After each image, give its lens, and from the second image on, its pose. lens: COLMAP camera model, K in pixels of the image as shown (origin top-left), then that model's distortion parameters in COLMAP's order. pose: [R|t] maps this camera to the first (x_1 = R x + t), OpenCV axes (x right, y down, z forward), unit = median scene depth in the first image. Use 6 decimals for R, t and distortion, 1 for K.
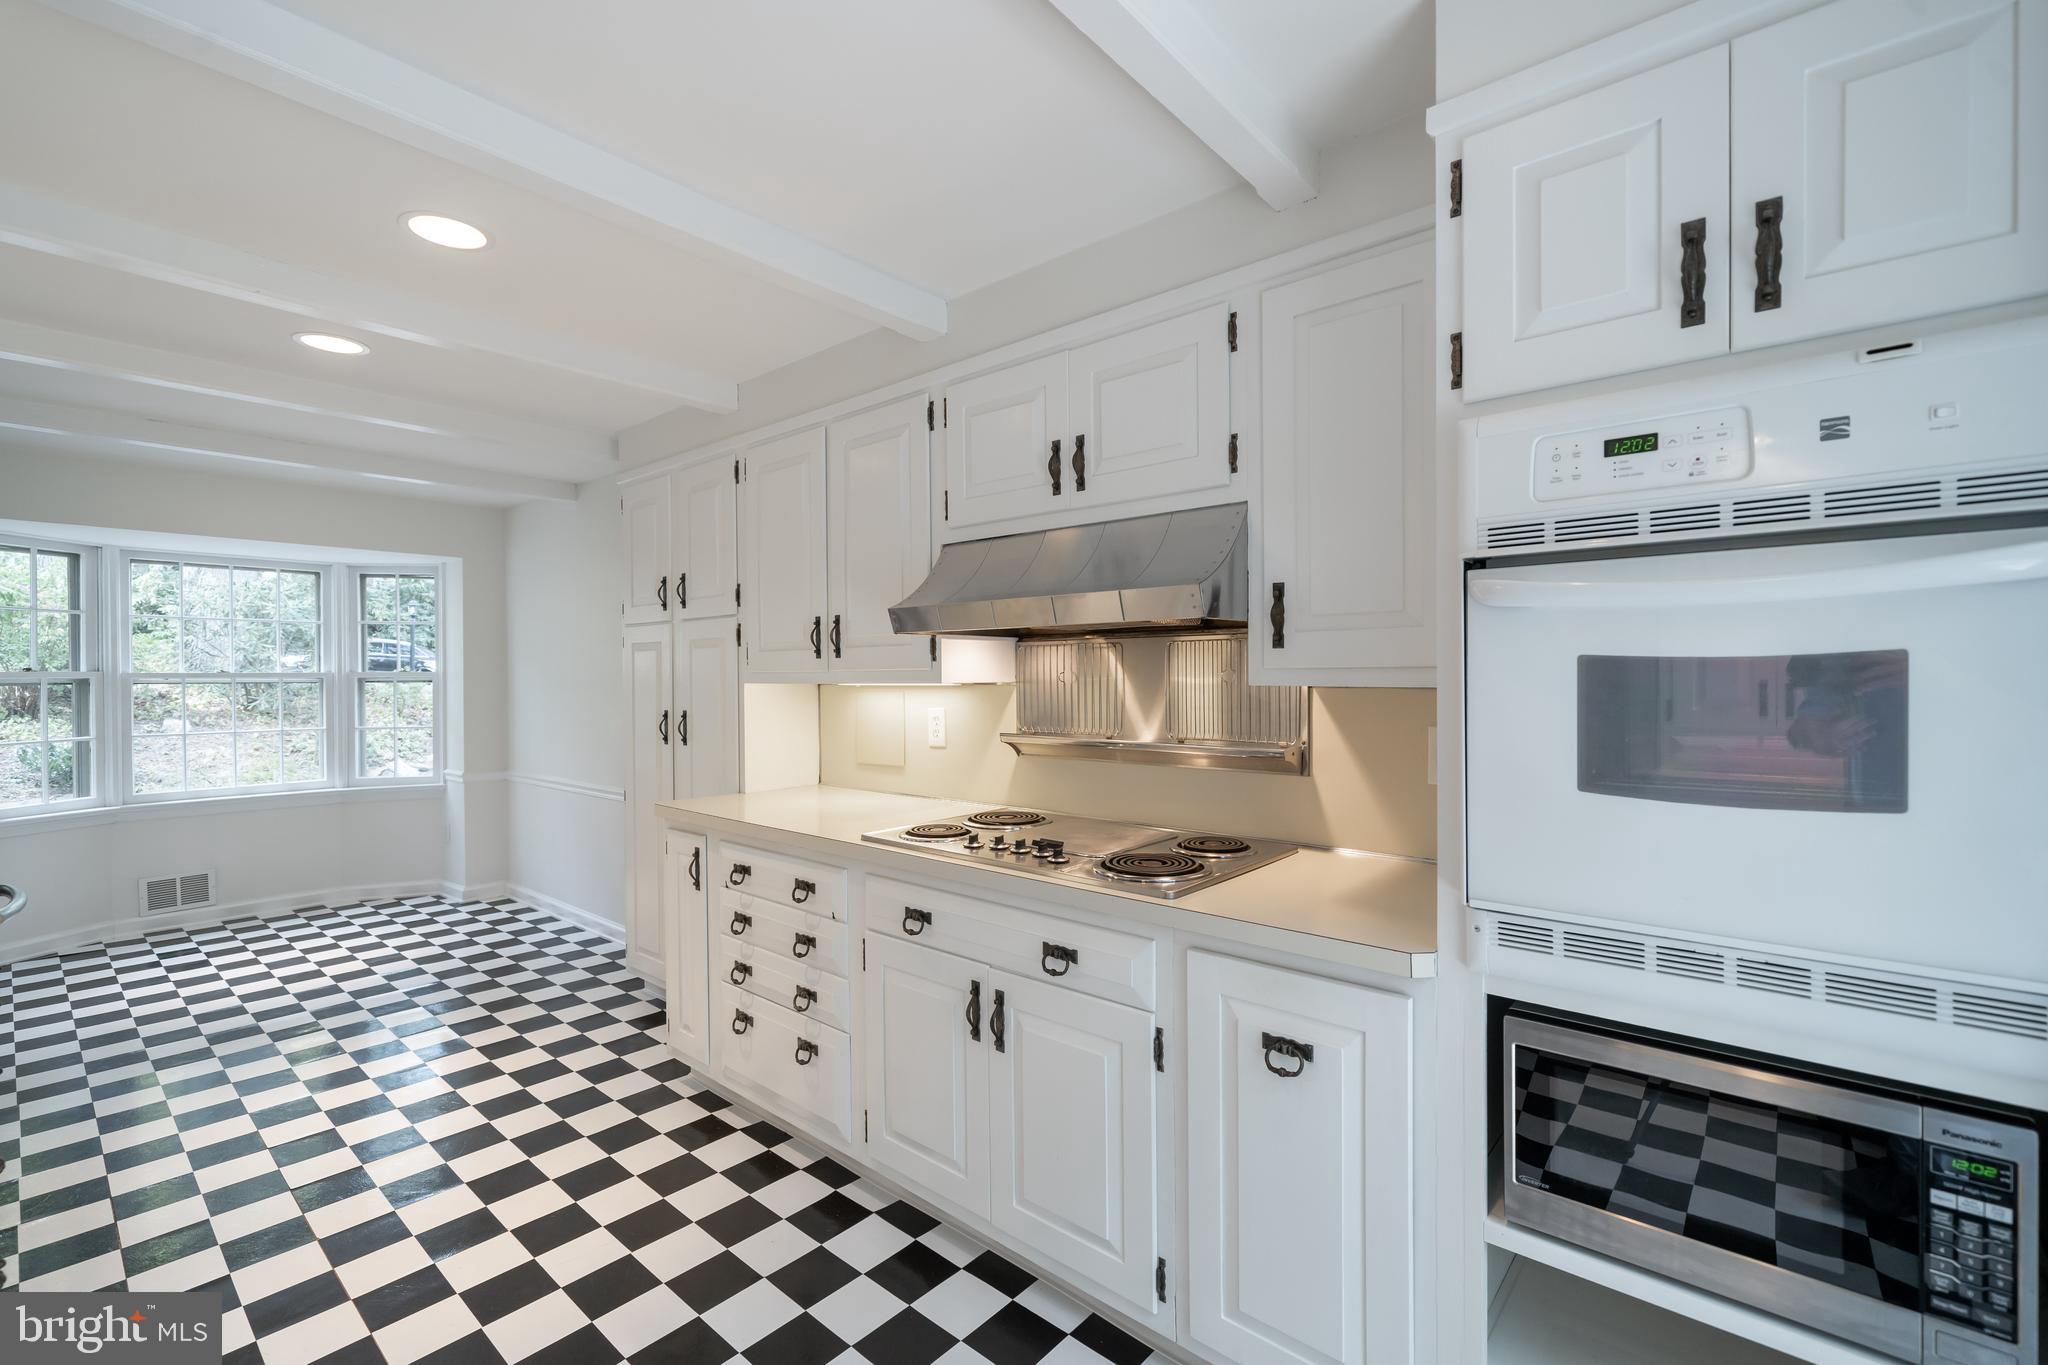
lens RADIAL K [[896.7, 0, 1024.0], [0, 896.7, 682.5], [0, 0, 1]] dist [0.001175, 0.000000]
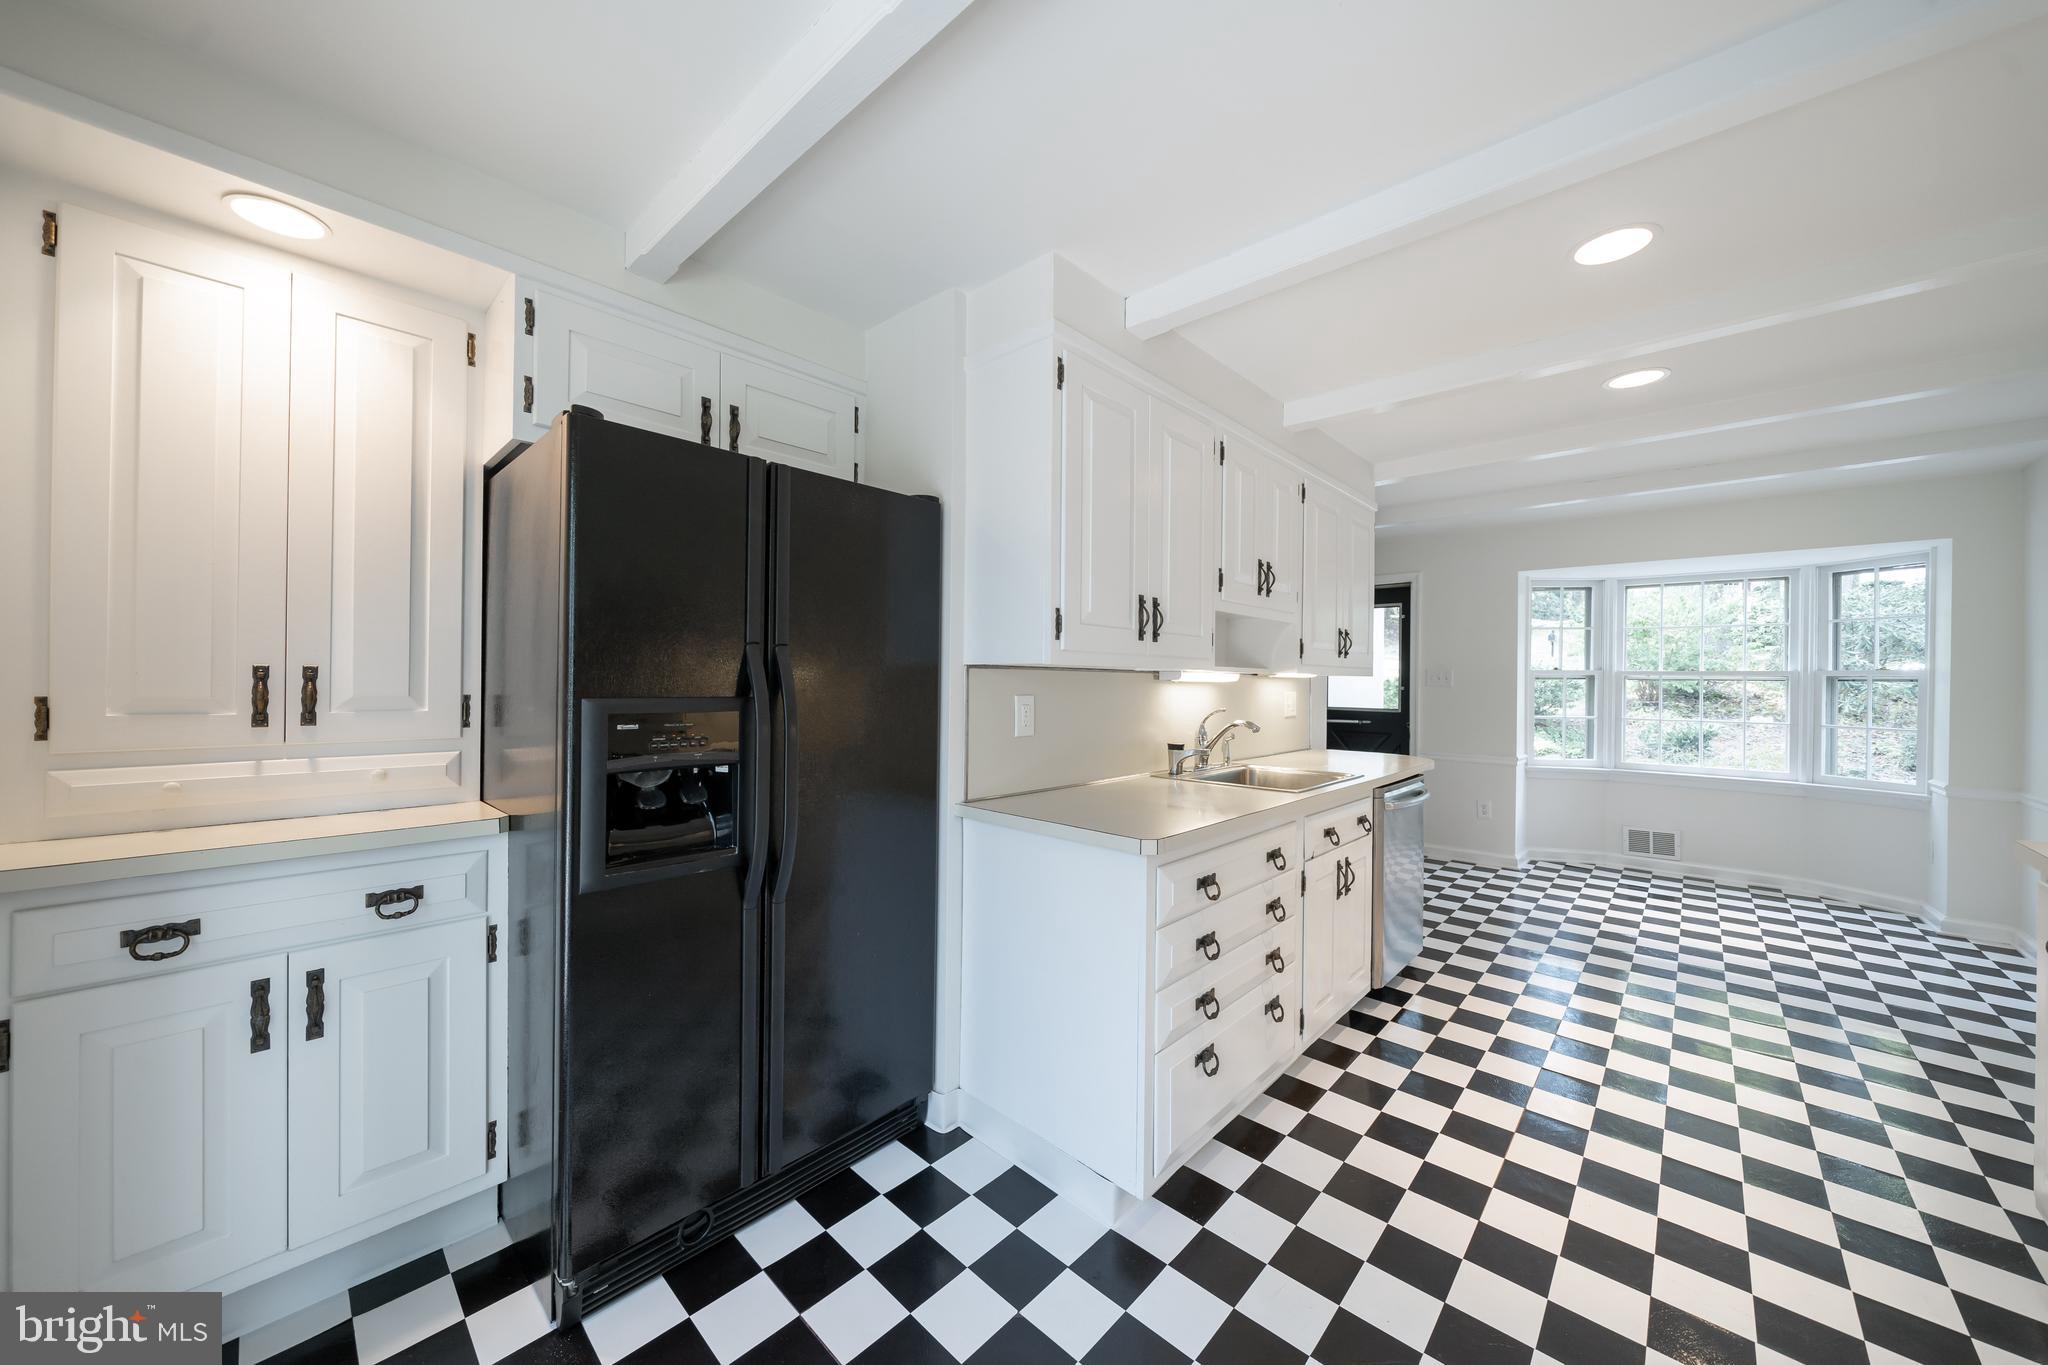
lens RADIAL K [[717.6, 0, 1024.0], [0, 717.6, 682.5], [0, 0, 1]] dist [-0.000969, -0.000051]
pose [[-0.025624, 0.010289, -0.999619, 0.096672], [-0.017931, 0.999781, 0.010751, 0.010416], [0.999511, 0.018200, -0.025433, 0.130536]]
